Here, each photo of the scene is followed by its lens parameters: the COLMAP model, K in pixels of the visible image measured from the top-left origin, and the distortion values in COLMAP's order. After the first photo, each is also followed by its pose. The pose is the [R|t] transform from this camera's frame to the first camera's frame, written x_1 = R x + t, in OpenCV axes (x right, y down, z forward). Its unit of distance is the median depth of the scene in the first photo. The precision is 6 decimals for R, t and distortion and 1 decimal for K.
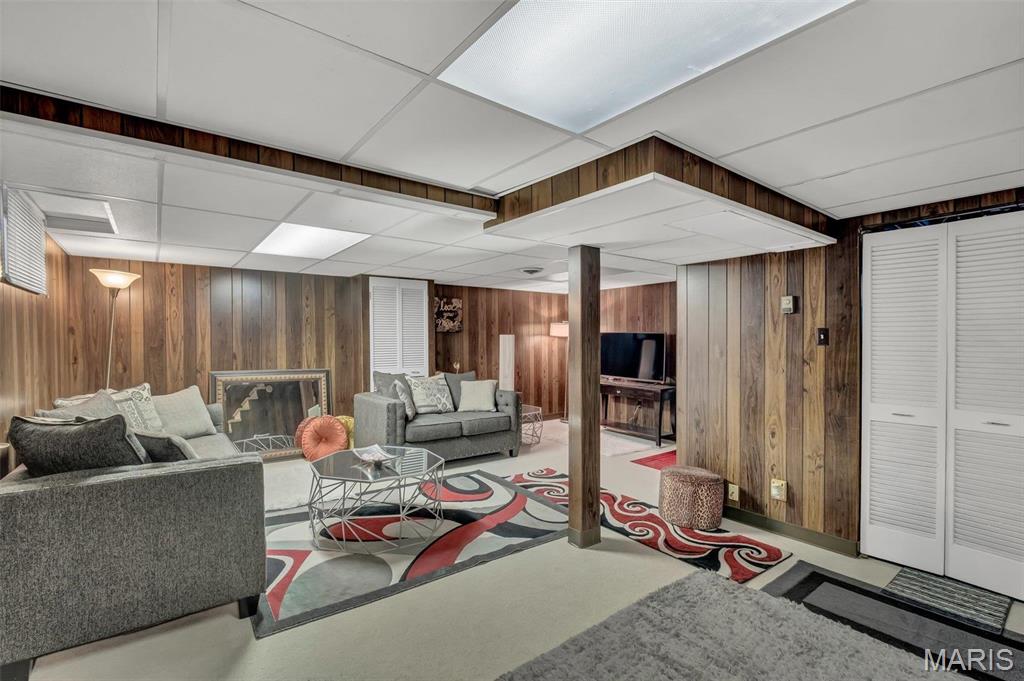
lens RADIAL K [[461.8, 0, 511.5], [0, 461.8, 344.7], [0, 0, 1]] dist [-0.010603, -0.000748]
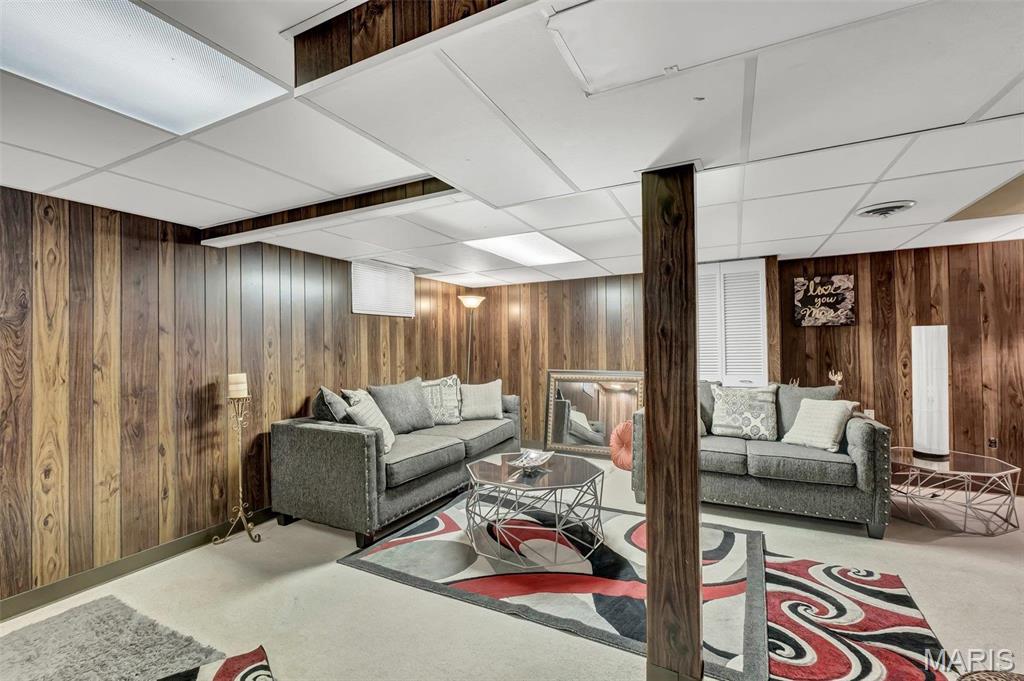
lens RADIAL K [[461.8, 0, 481.5], [0, 461.8, 345.1], [0, 0, 1]] dist [-0.010603, -0.000748]
pose [[0.399374, -0.009997, -0.916733, 0.382537], [0.006756, 0.999945, -0.007961, 0.003748], [0.916763, -0.003014, 0.399420, 0.364668]]
